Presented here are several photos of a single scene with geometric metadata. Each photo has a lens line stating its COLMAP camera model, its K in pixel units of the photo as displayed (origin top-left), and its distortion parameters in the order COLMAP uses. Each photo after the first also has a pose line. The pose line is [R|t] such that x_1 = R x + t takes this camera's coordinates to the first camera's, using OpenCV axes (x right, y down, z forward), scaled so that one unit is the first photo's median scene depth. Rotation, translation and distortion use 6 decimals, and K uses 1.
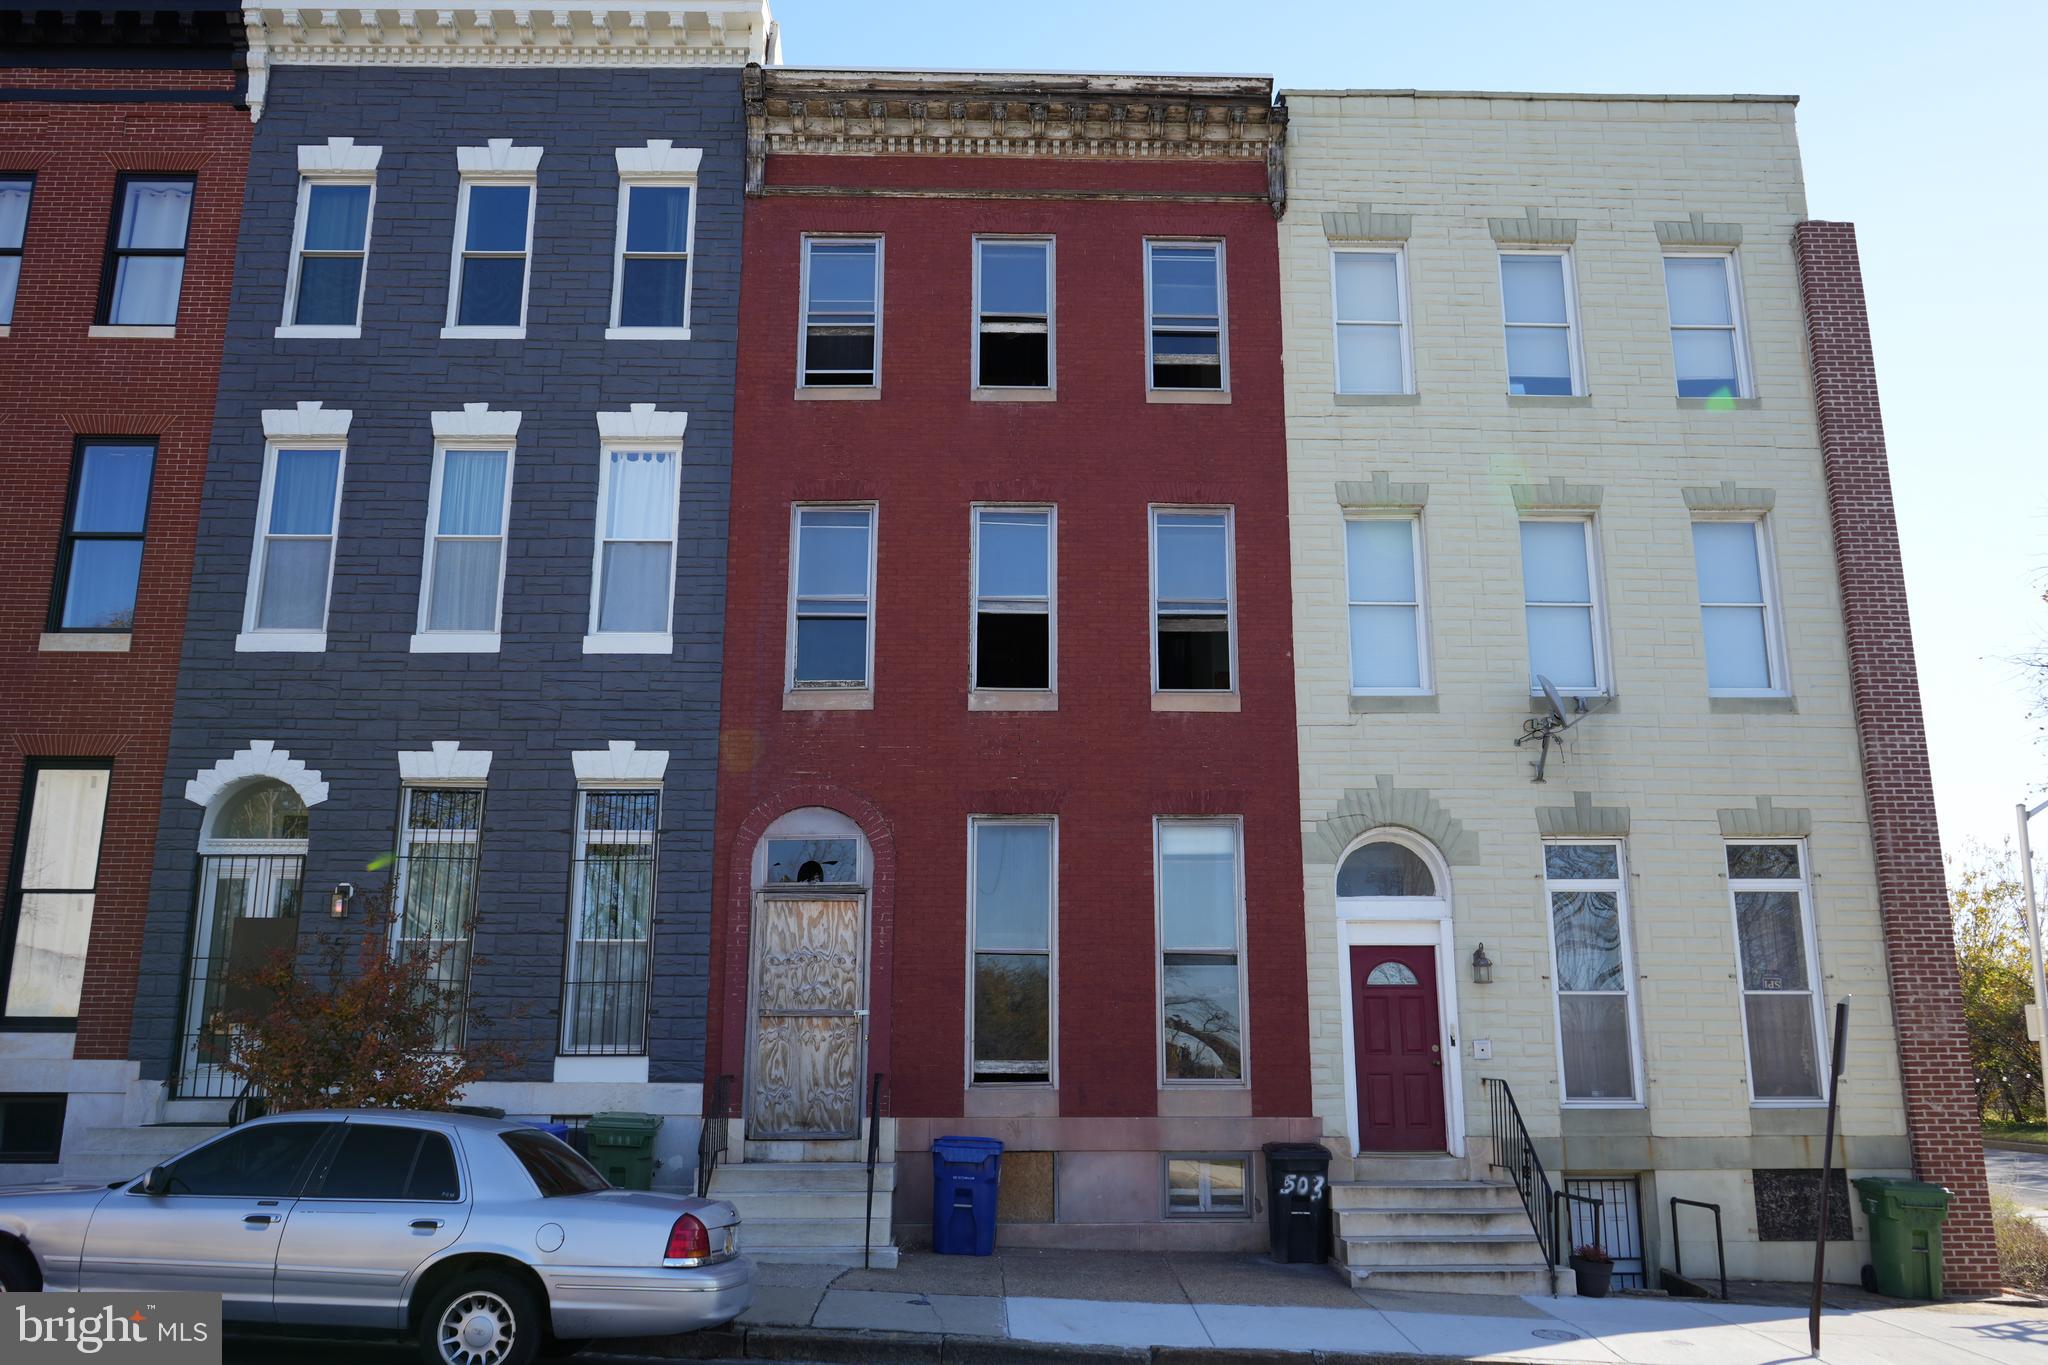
lens RADIAL K [[1602.4, 0, 1028.4], [0, 1602.4, 685.6], [0, 0, 1]] dist [-0.029705, 0.027921]
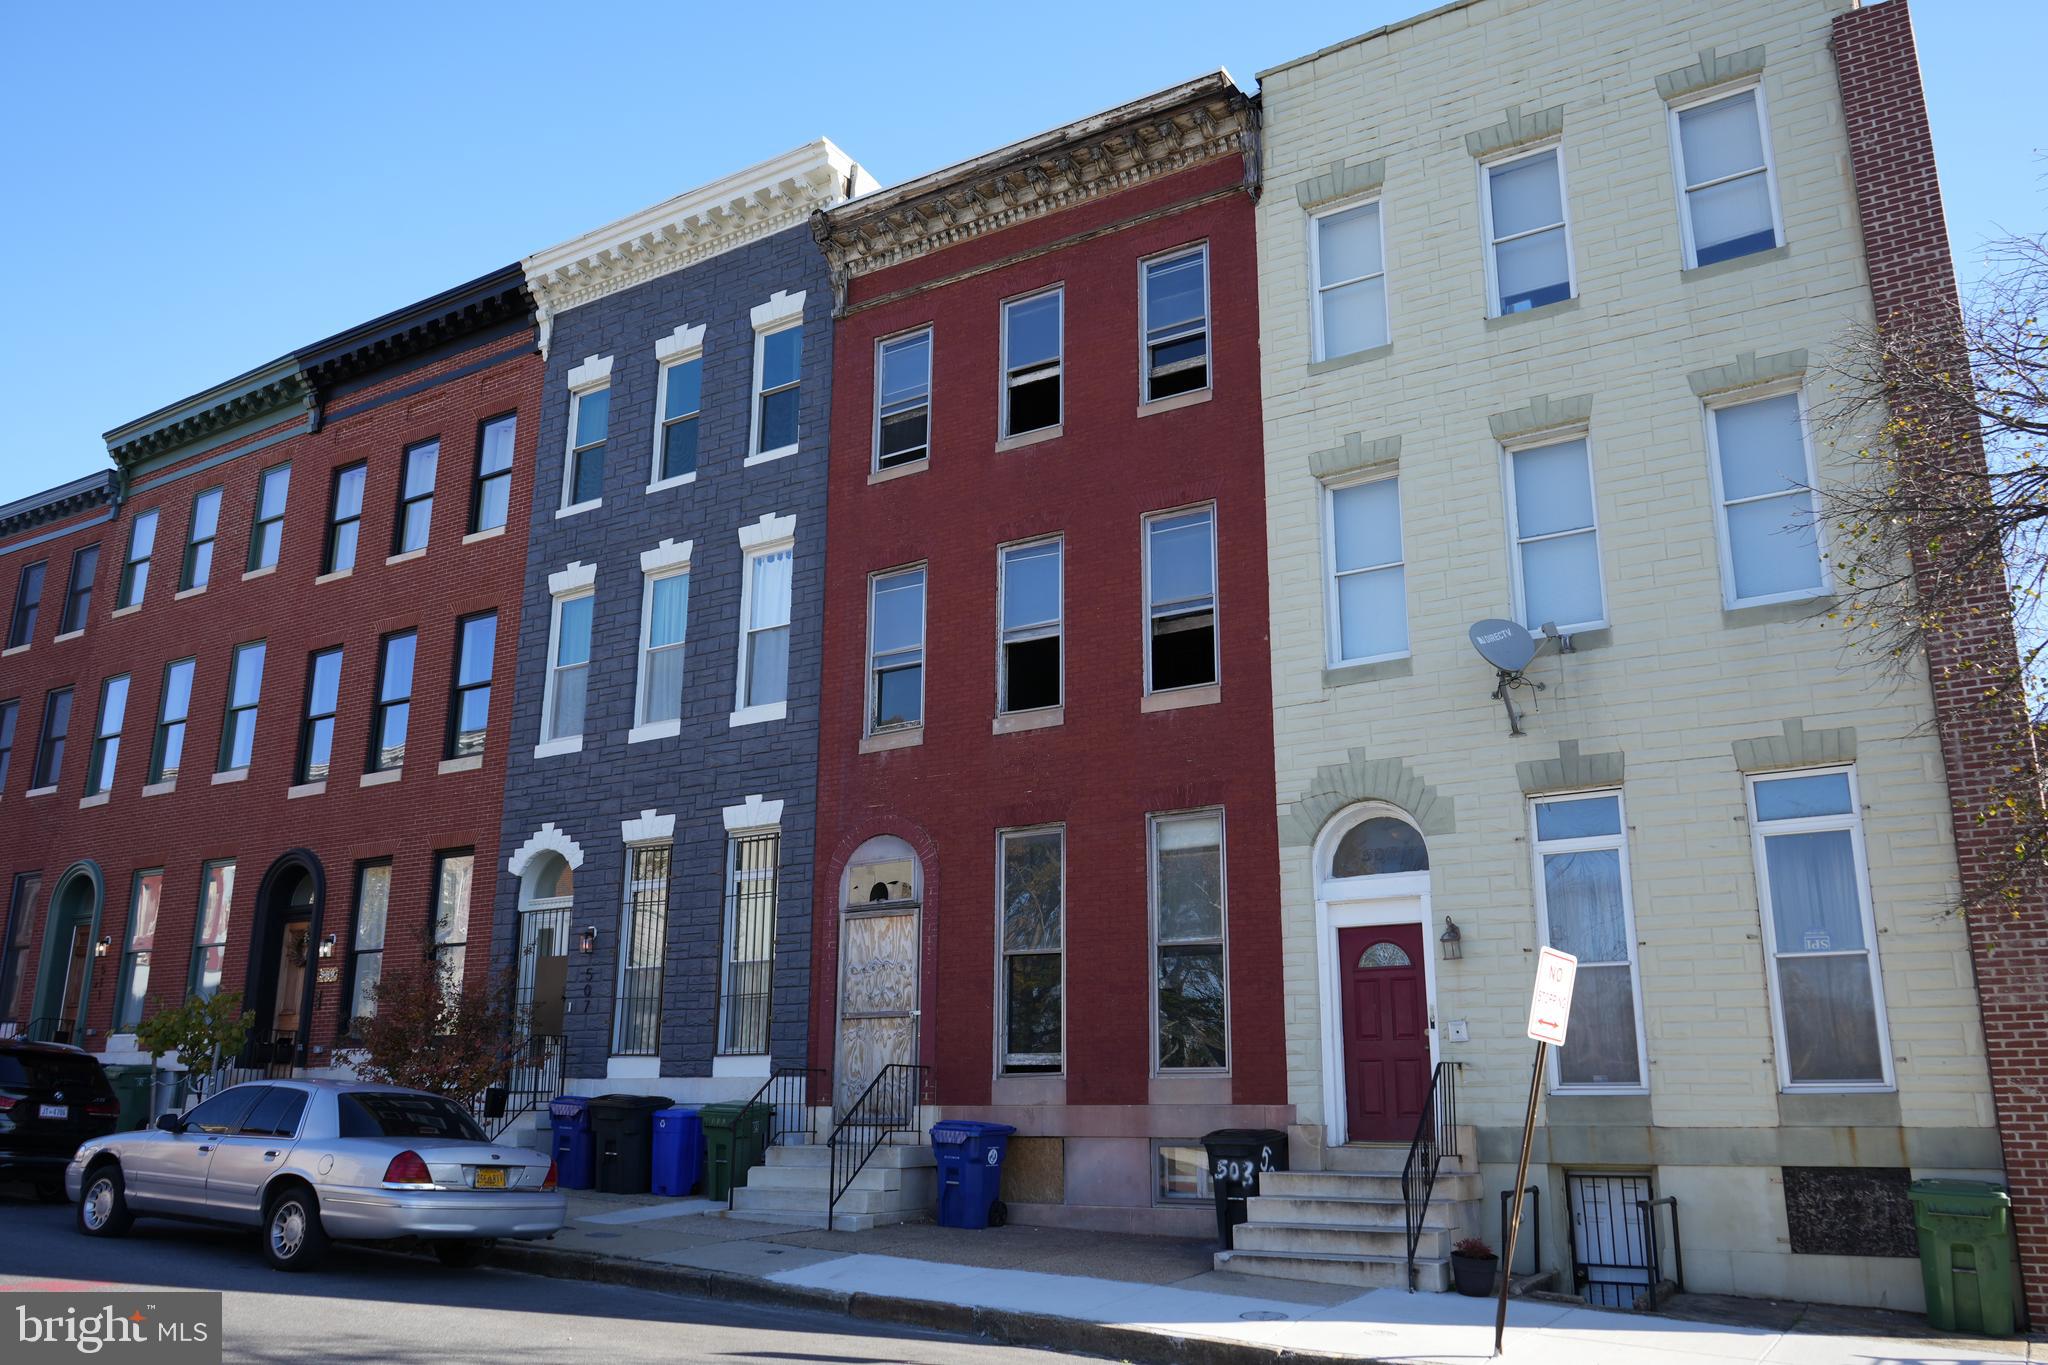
lens RADIAL K [[1602.4, 0, 1028.4], [0, 1602.4, 685.6], [0, 0, 1]] dist [-0.029705, 0.027921]
pose [[0.838810, -0.139813, -0.526165, 0.562826], [0.126184, 0.990072, -0.061921, 0.053003], [0.529599, -0.014454, 0.848125, 0.082881]]
